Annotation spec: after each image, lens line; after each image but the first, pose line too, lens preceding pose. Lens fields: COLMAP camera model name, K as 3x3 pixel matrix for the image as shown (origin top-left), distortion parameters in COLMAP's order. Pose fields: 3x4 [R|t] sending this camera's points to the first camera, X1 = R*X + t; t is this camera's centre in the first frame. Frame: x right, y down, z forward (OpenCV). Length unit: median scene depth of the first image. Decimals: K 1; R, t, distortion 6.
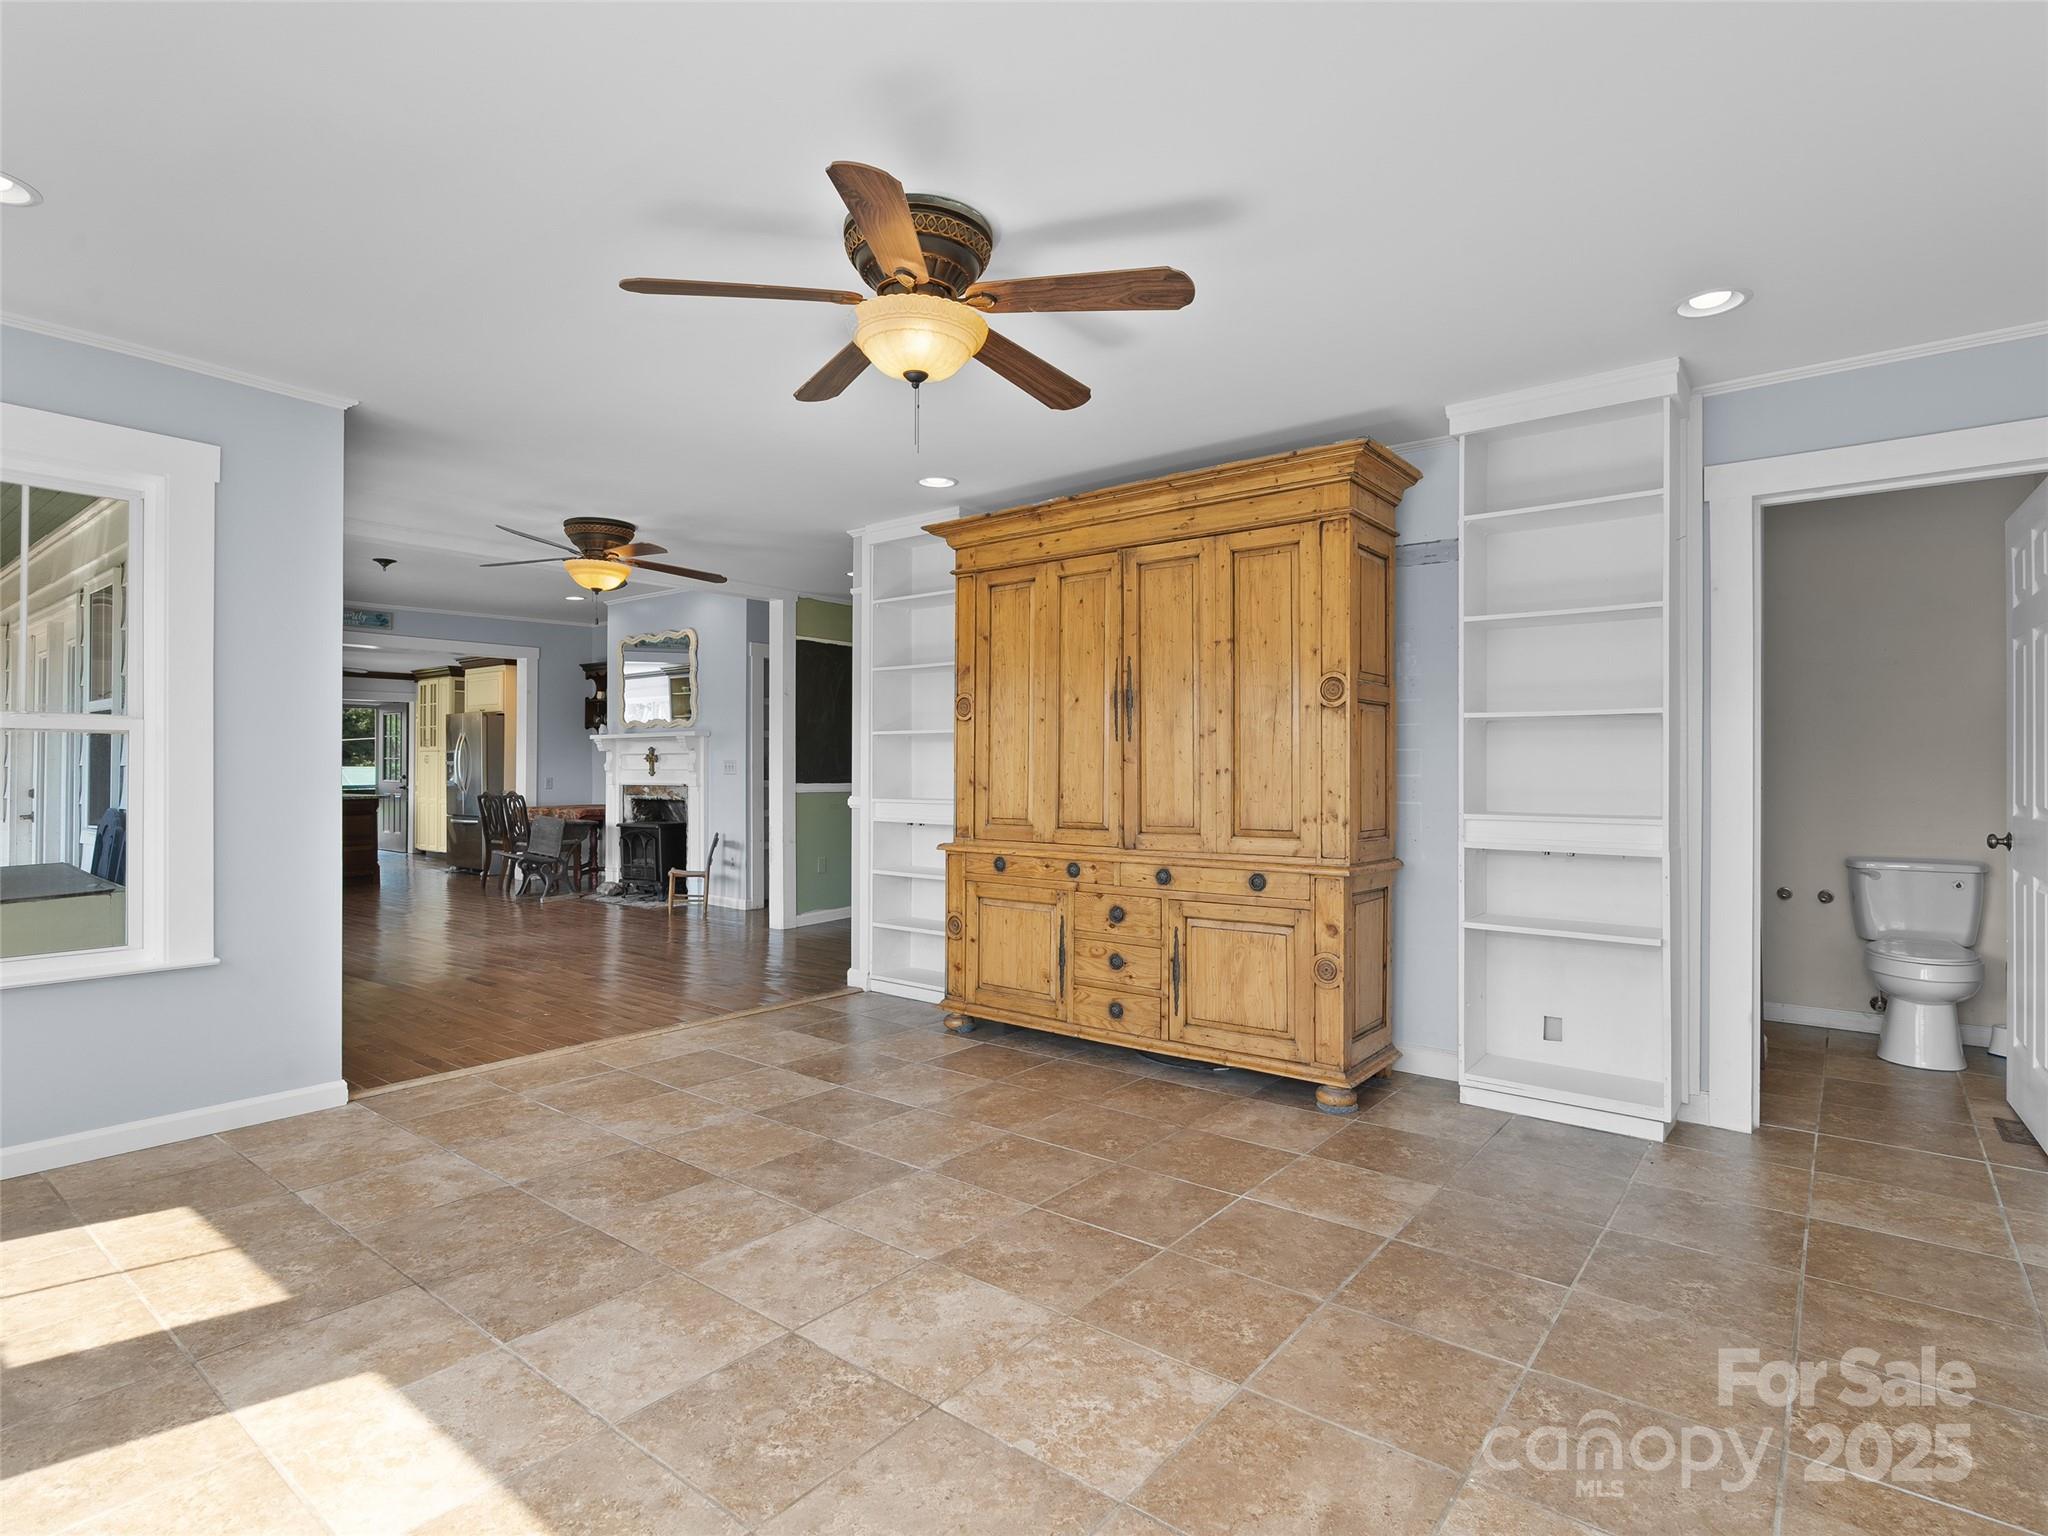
lens RADIAL K [[1057.0, 0, 1020.5], [0, 1057.0, 769.4], [0, 0, 1]] dist [-0.005815, 0.002472]
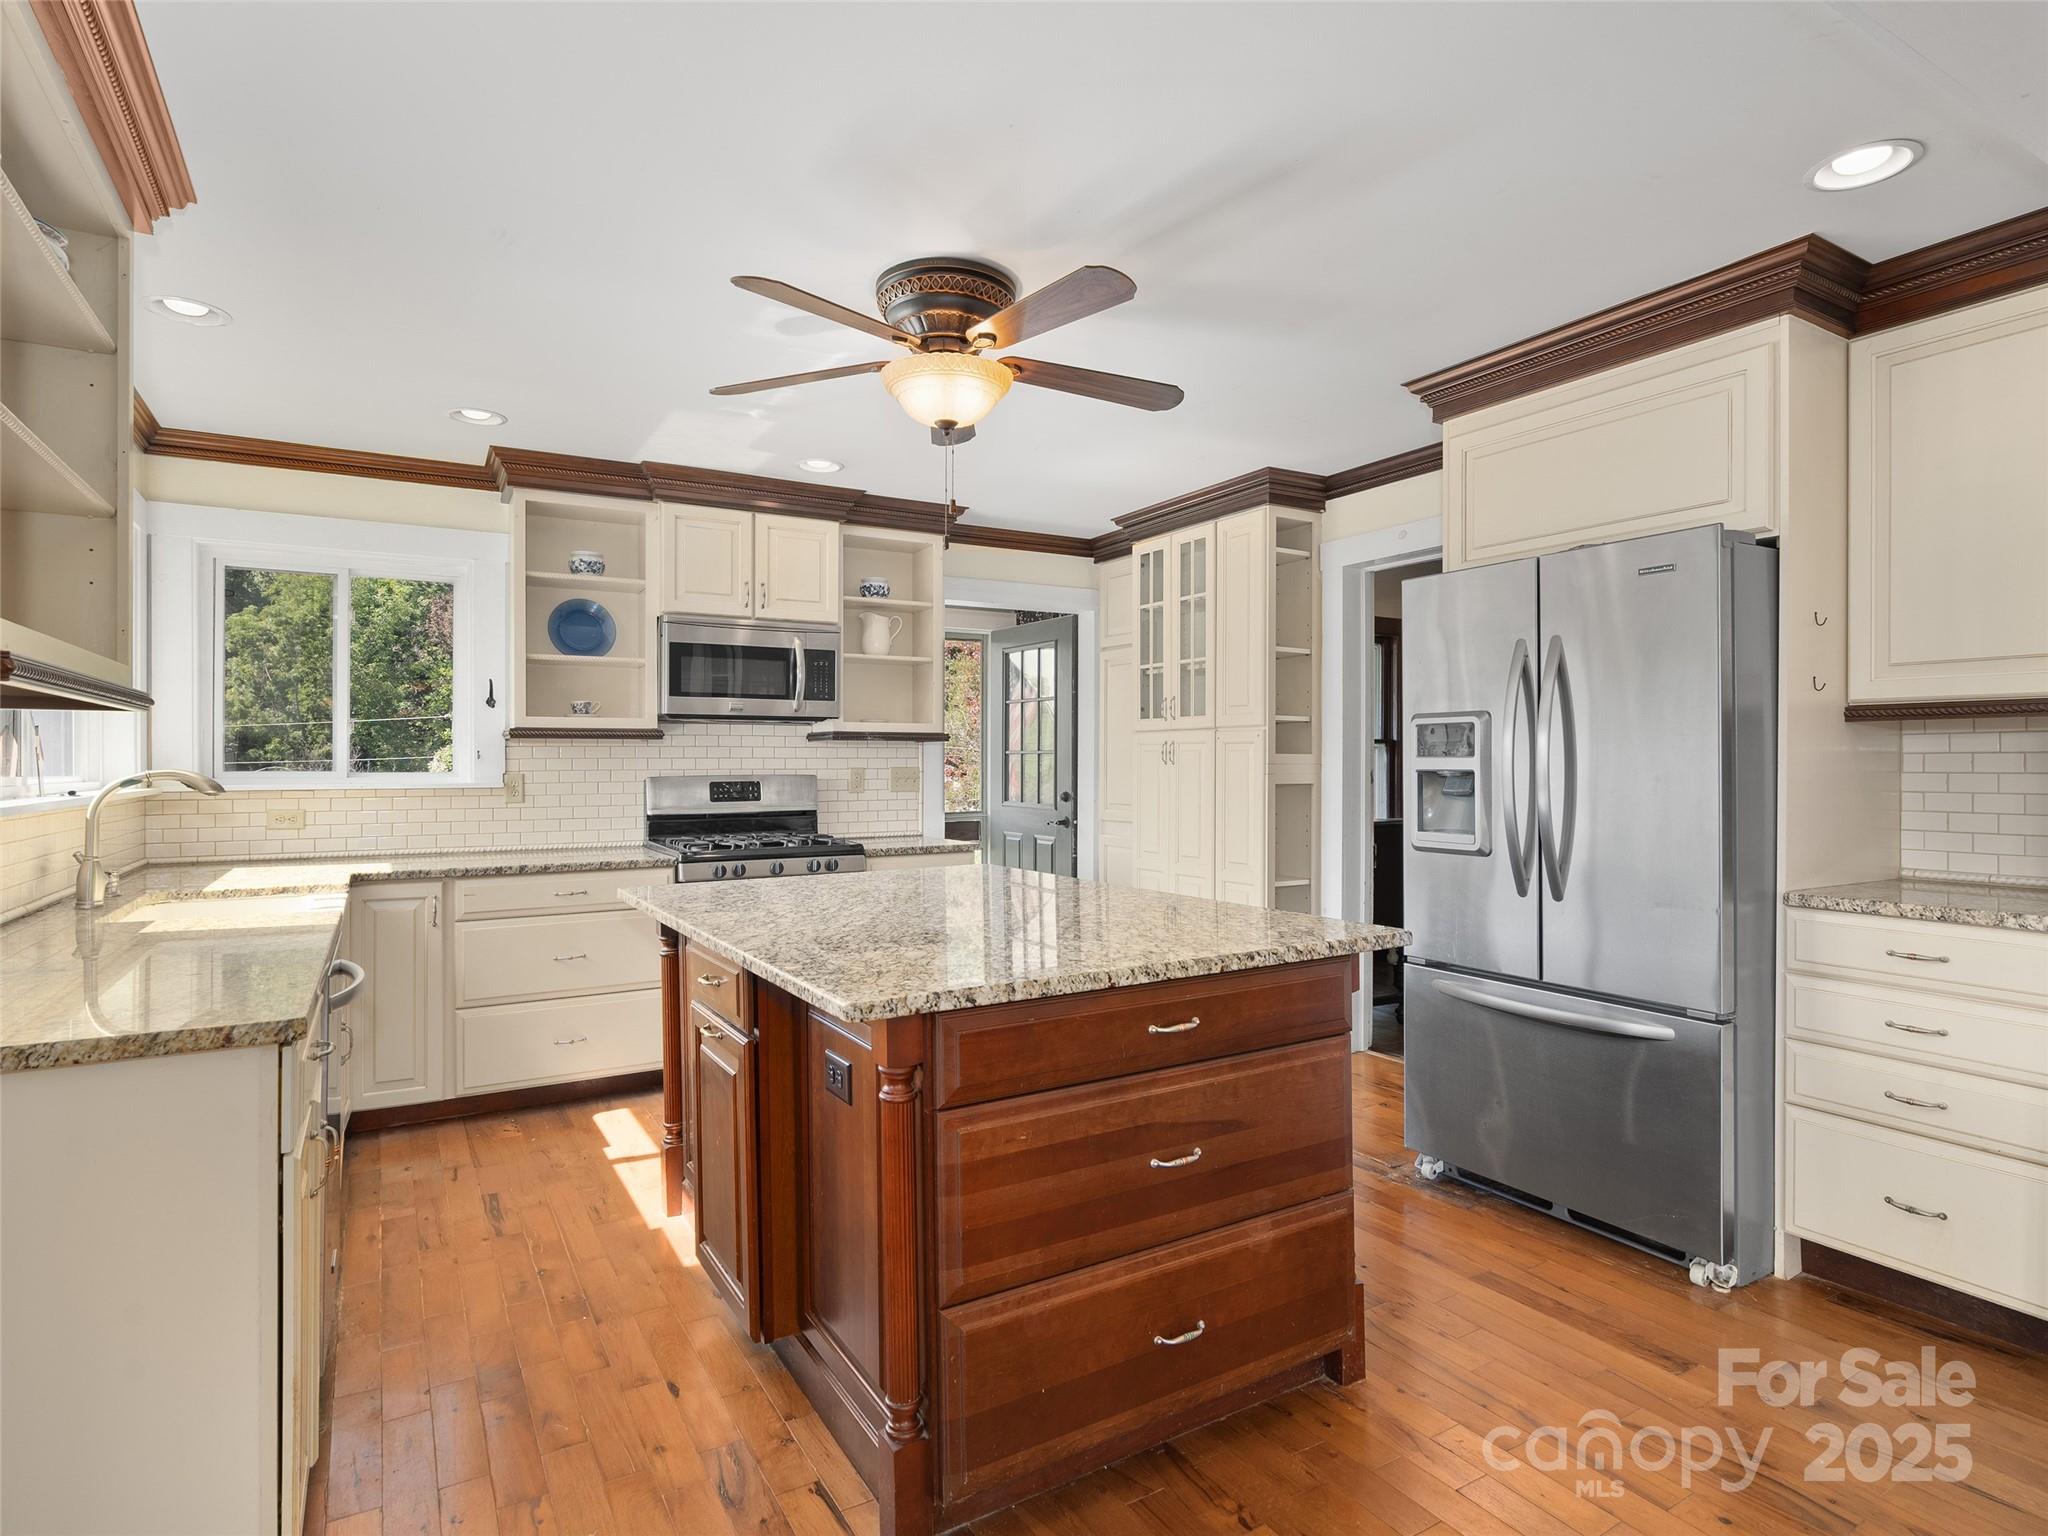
lens RADIAL K [[1117.6, 0, 1019.2], [0, 1117.6, 764.5], [0, 0, 1]] dist [-0.006778, 0.001127]
pose [[0.937967, 0.003293, -0.346708, -0.648532], [-0.002198, 0.999991, 0.003552, -0.009748], [0.346717, -0.002569, 0.937966, 0.840776]]
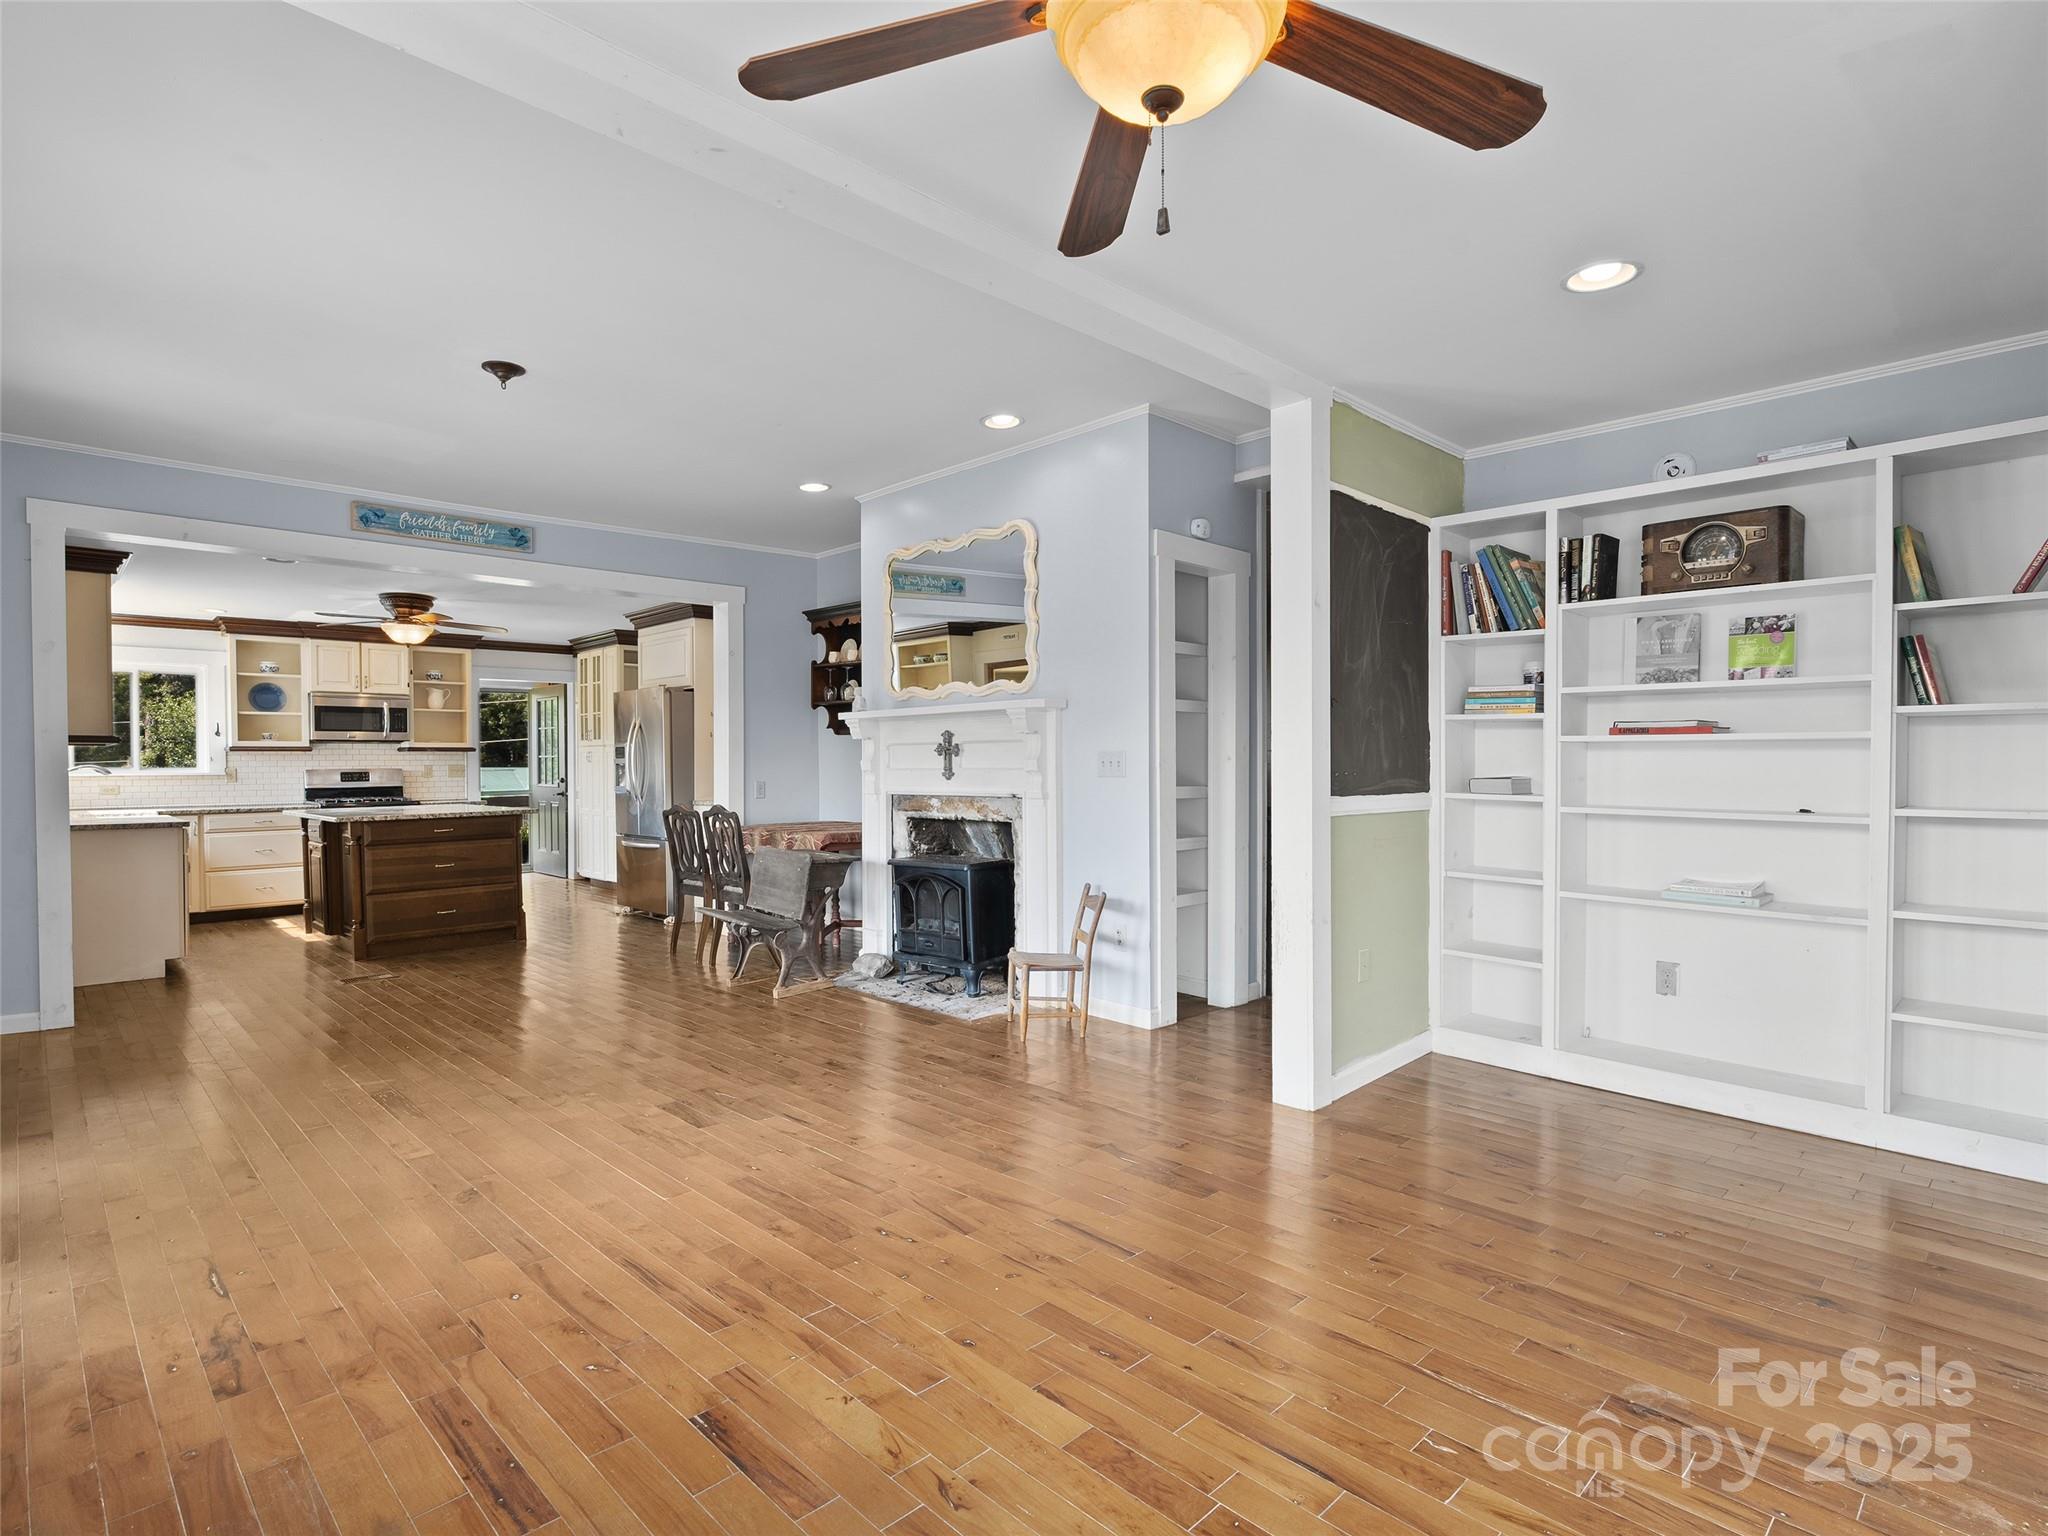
lens RADIAL K [[1057.0, 0, 1025.0], [0, 1057.0, 784.0], [0, 0, 1]] dist [-0.005815, 0.002472]
pose [[0.992330, -0.004324, -0.123544, -0.212653], [0.006330, 0.999854, 0.015846, -0.000485], [0.123458, -0.016506, 0.992213, 0.382682]]
